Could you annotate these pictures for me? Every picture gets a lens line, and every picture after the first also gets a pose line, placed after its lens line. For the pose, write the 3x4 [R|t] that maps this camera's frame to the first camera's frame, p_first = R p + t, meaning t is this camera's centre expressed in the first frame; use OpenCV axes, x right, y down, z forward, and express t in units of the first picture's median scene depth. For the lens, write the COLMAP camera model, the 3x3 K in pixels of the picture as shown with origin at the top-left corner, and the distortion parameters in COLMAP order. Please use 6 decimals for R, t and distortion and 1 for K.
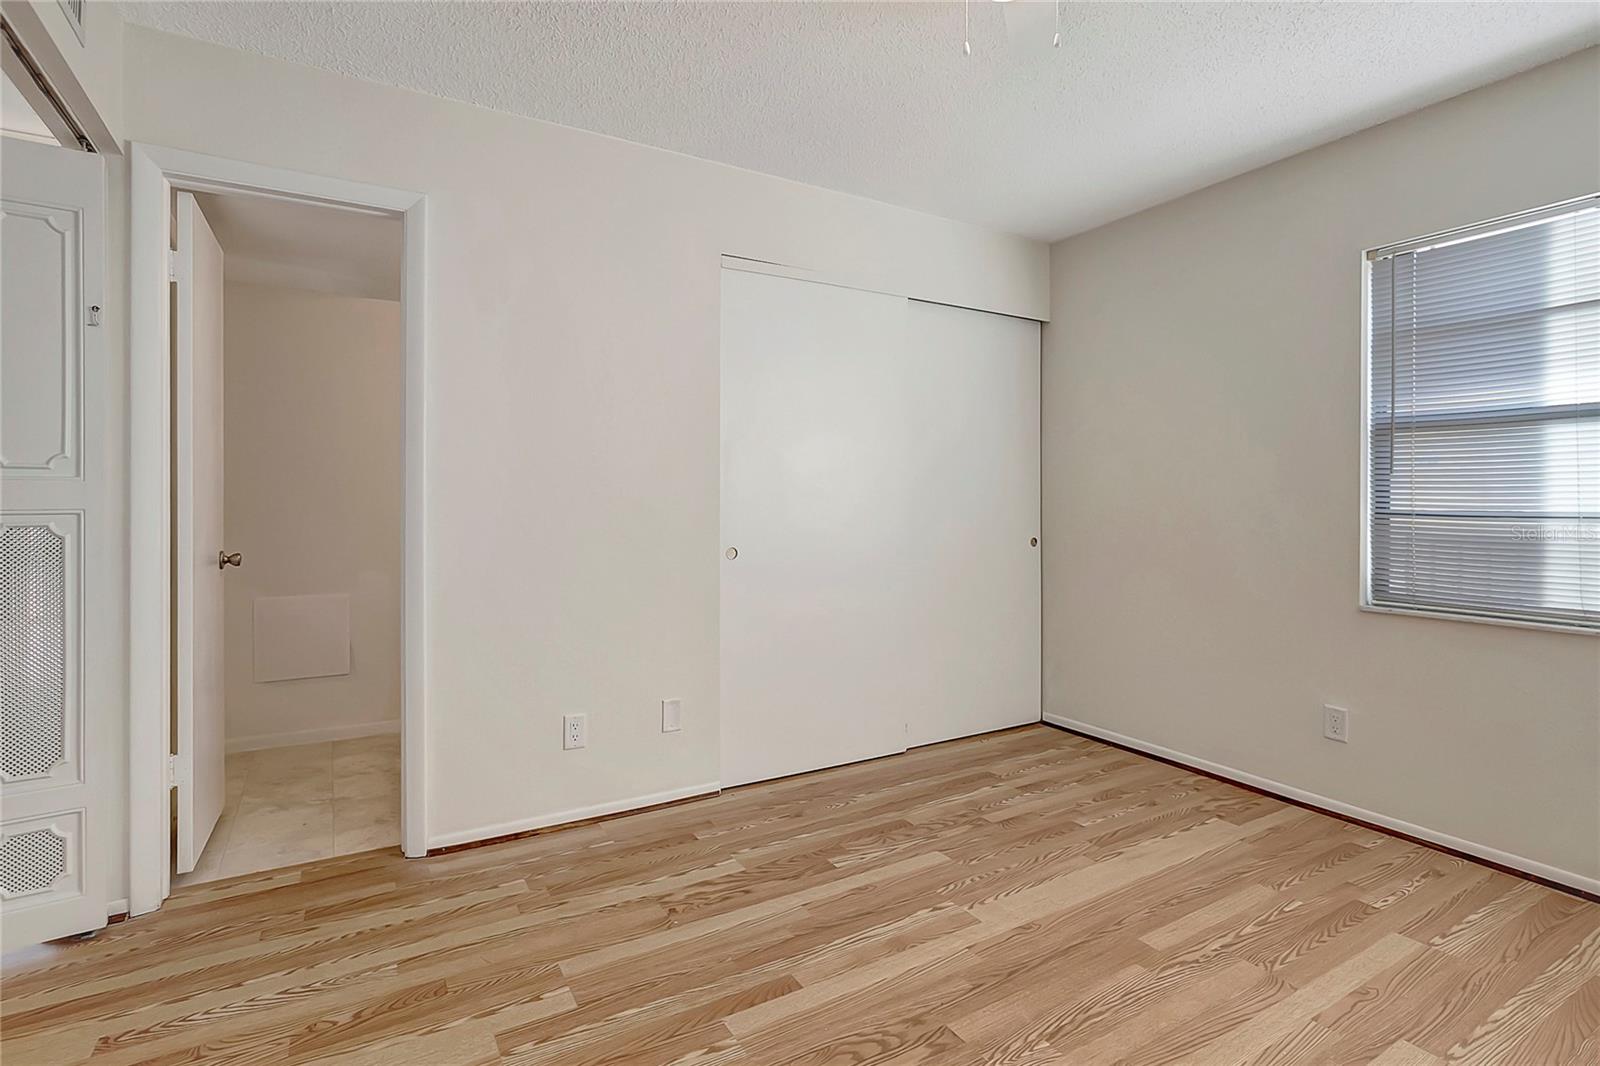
lens RADIAL K [[776.9, 0, 790.8], [0, 776.9, 507.4], [0, 0, 1]] dist [-0.032894, 0.020586]
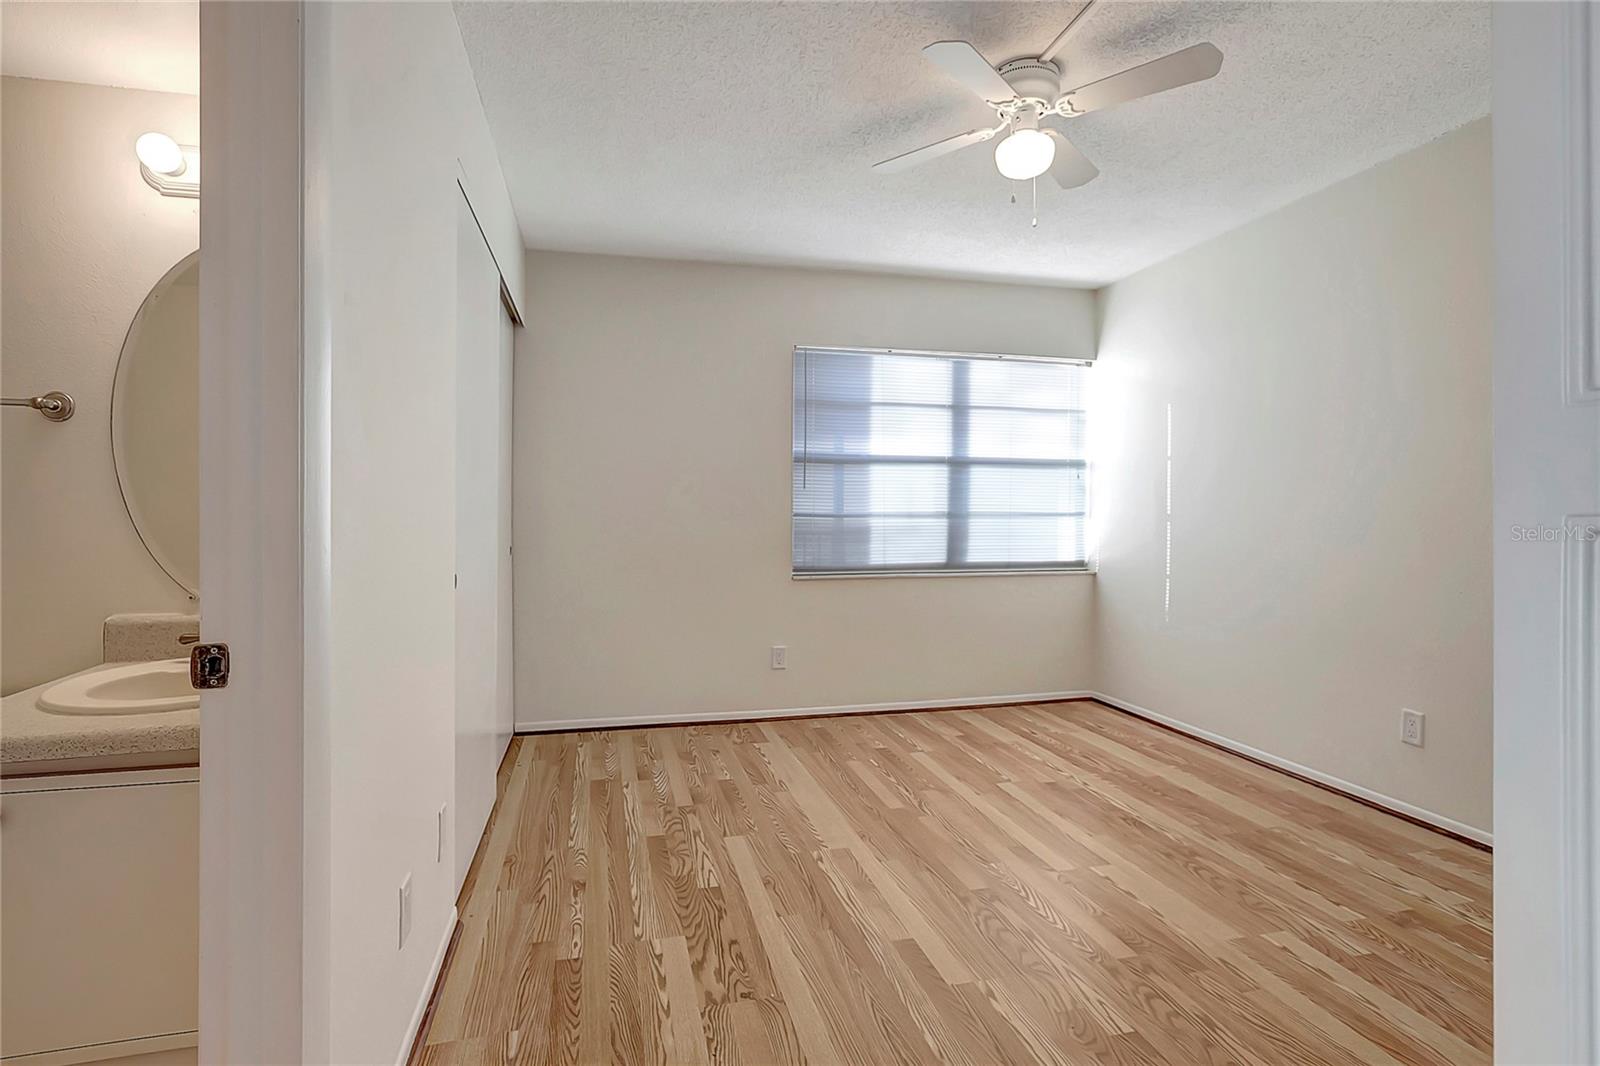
lens RADIAL K [[776.9, 0, 790.8], [0, 776.9, 507.4], [0, 0, 1]] dist [-0.032894, 0.020586]
pose [[0.289235, 0.000671, 0.957258, -0.864577], [0.008988, 0.999954, -0.003416, -0.003832], [-0.957216, 0.009592, 0.289215, 0.649421]]
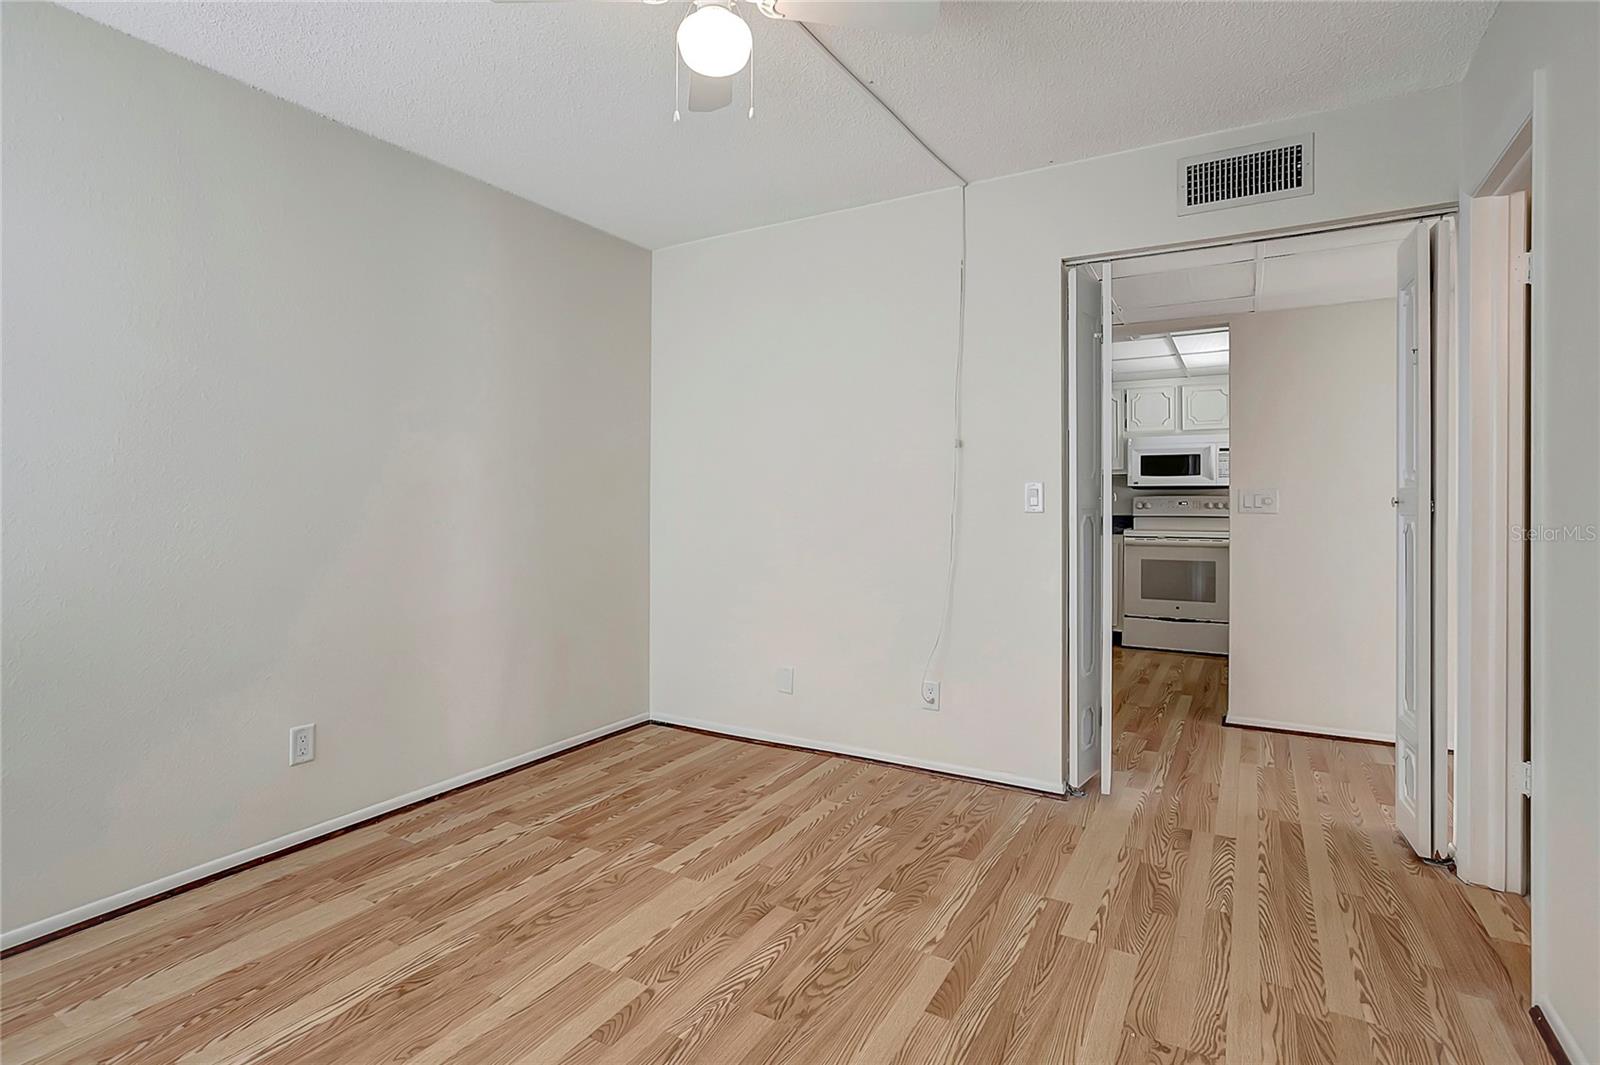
lens RADIAL K [[776.9, 0, 790.8], [0, 776.9, 506.9], [0, 0, 1]] dist [-0.032894, 0.020586]
pose [[-0.876855, -0.003396, -0.480744, 0.483432], [-0.008658, 0.999924, 0.008728, -0.007253], [0.480678, 0.011815, -0.876818, 1.355305]]
